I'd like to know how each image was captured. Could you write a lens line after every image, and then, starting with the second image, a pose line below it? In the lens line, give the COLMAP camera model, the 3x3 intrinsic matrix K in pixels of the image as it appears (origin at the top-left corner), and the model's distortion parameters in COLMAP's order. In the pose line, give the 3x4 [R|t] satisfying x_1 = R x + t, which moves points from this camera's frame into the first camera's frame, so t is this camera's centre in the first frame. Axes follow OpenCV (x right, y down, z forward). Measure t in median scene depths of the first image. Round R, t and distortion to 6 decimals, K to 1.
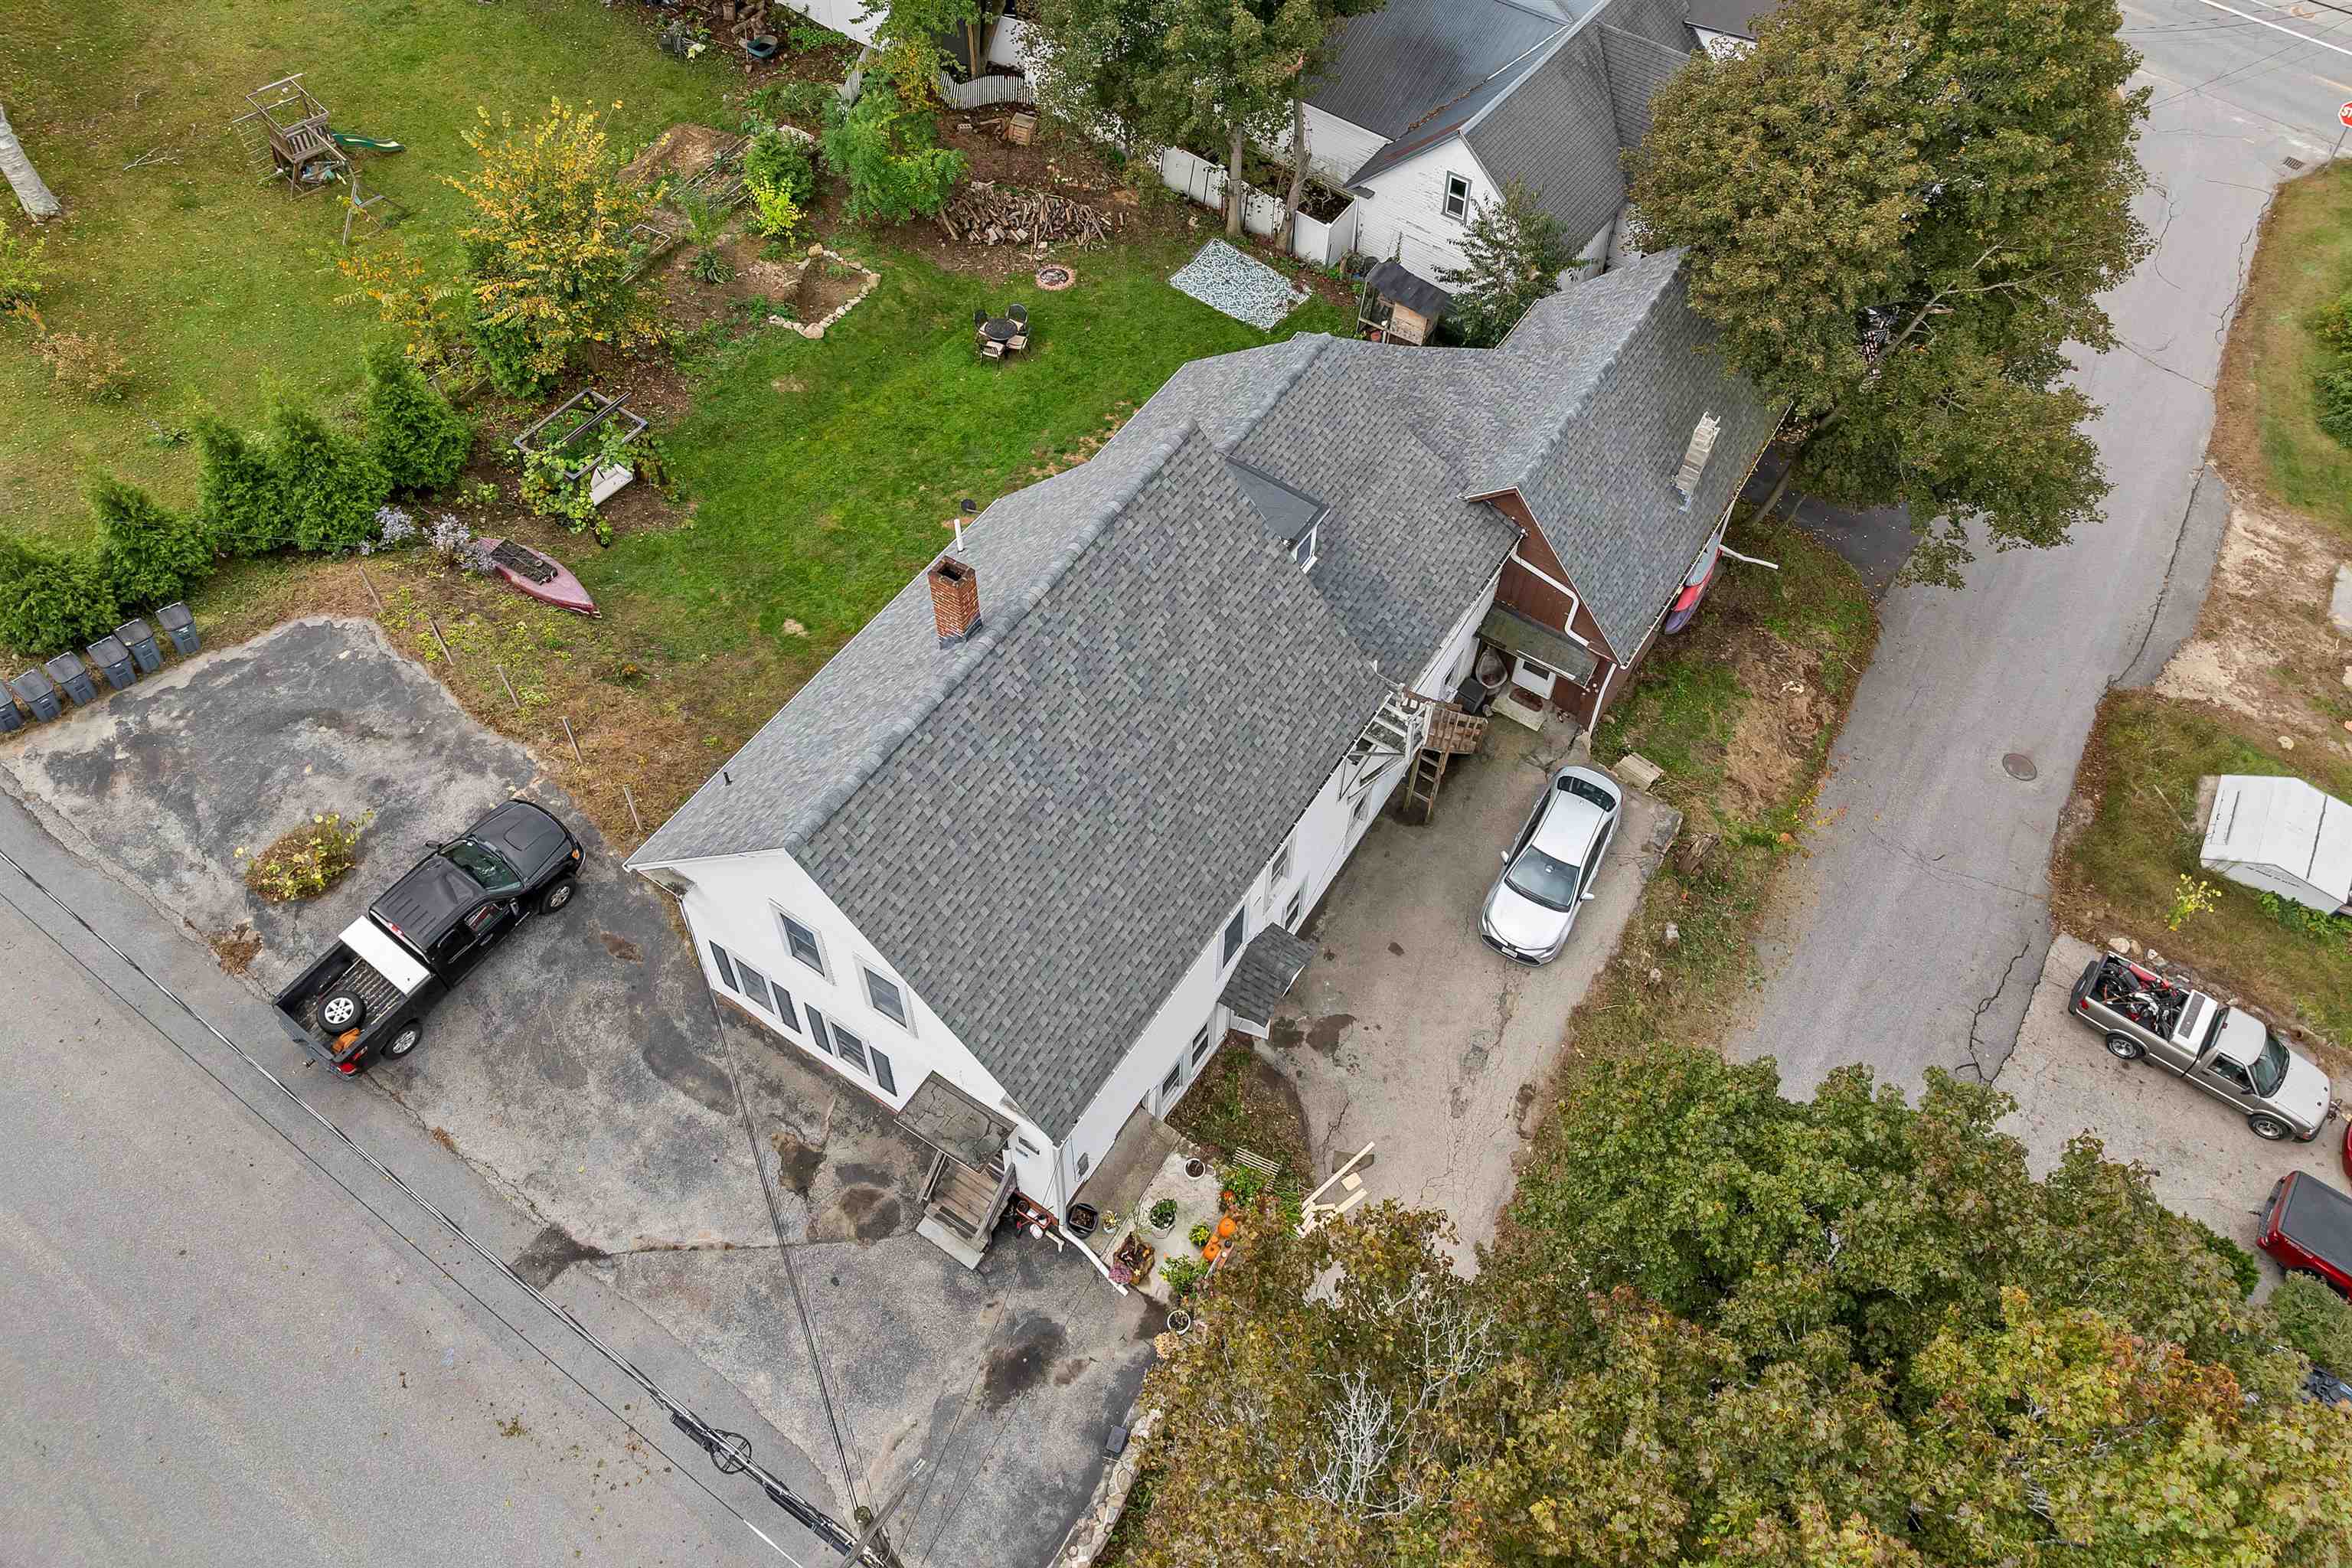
lens RADIAL K [[1624.6, 0, 1182.4], [0, 1624.6, 731.6], [0, 0, 1]] dist [-0.058631, 0.028198]
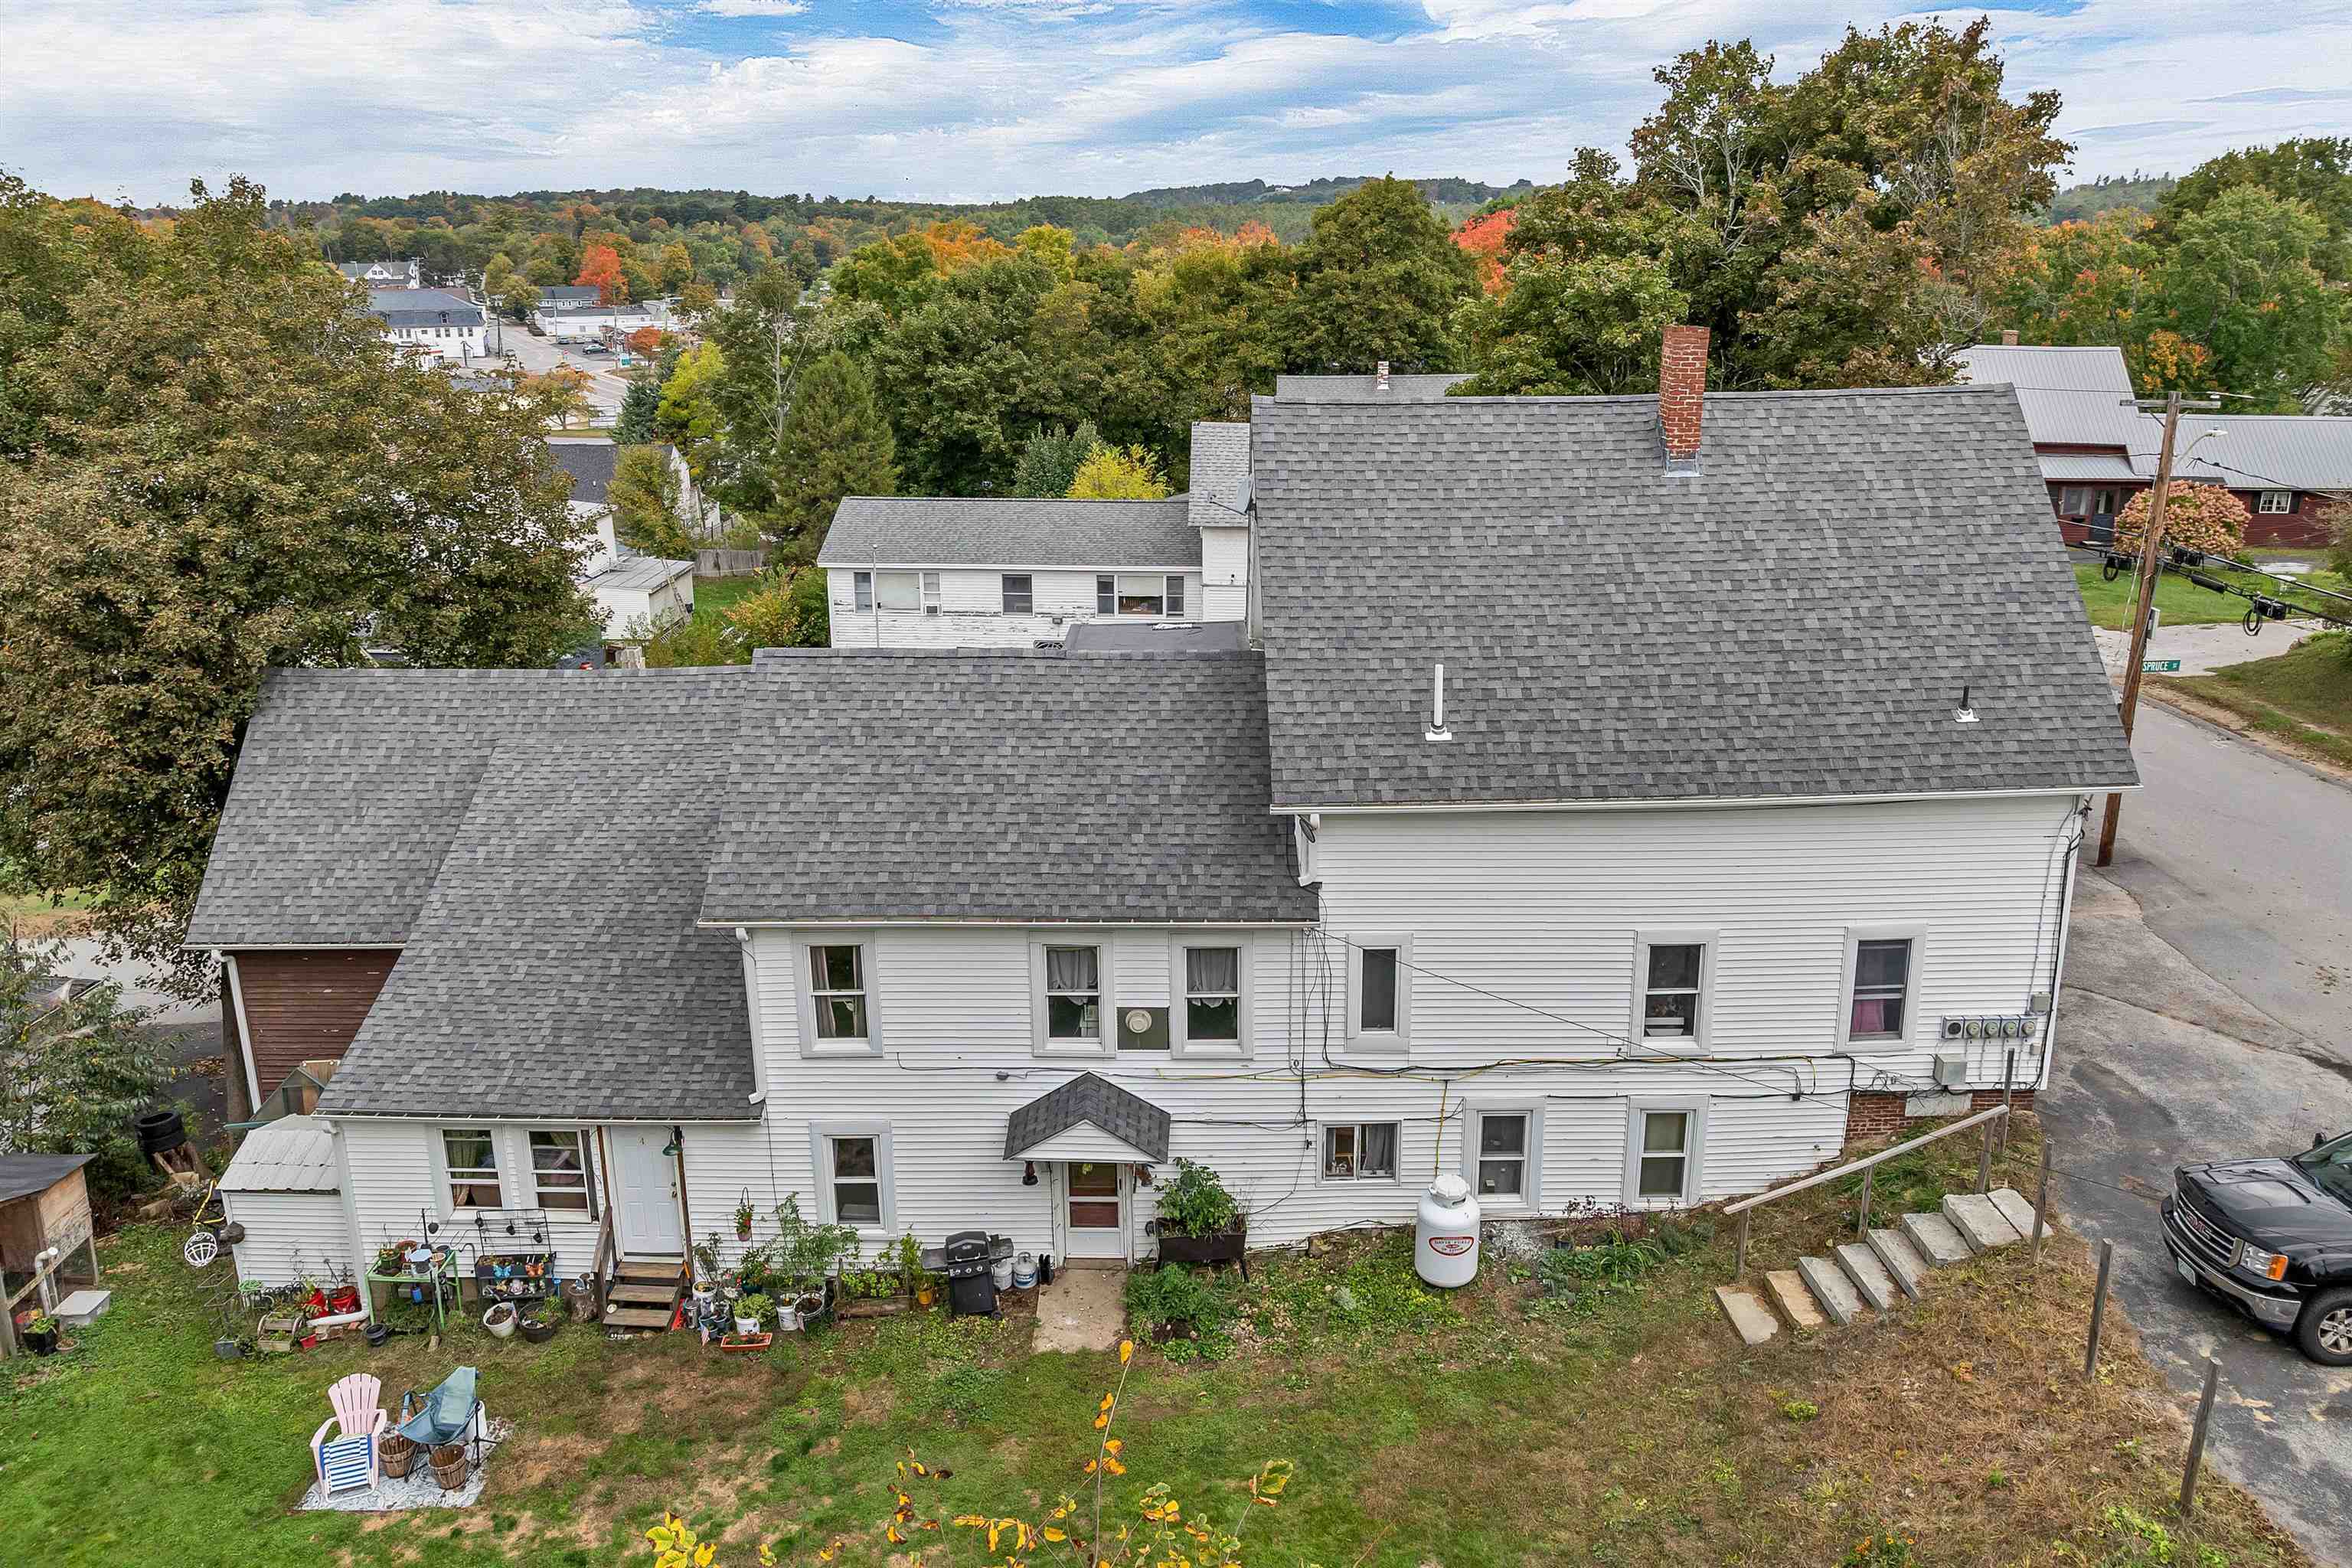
lens RADIAL K [[1693.4, 0, 1183.0], [0, 1693.4, 717.0], [0, 0, 1]] dist [-0.037636, -0.006169]
pose [[-0.542994, -0.243163, 0.803760, -0.580607], [0.672171, 0.447854, 0.589587, -0.541170], [-0.503333, 0.860406, -0.079734, 1.019779]]
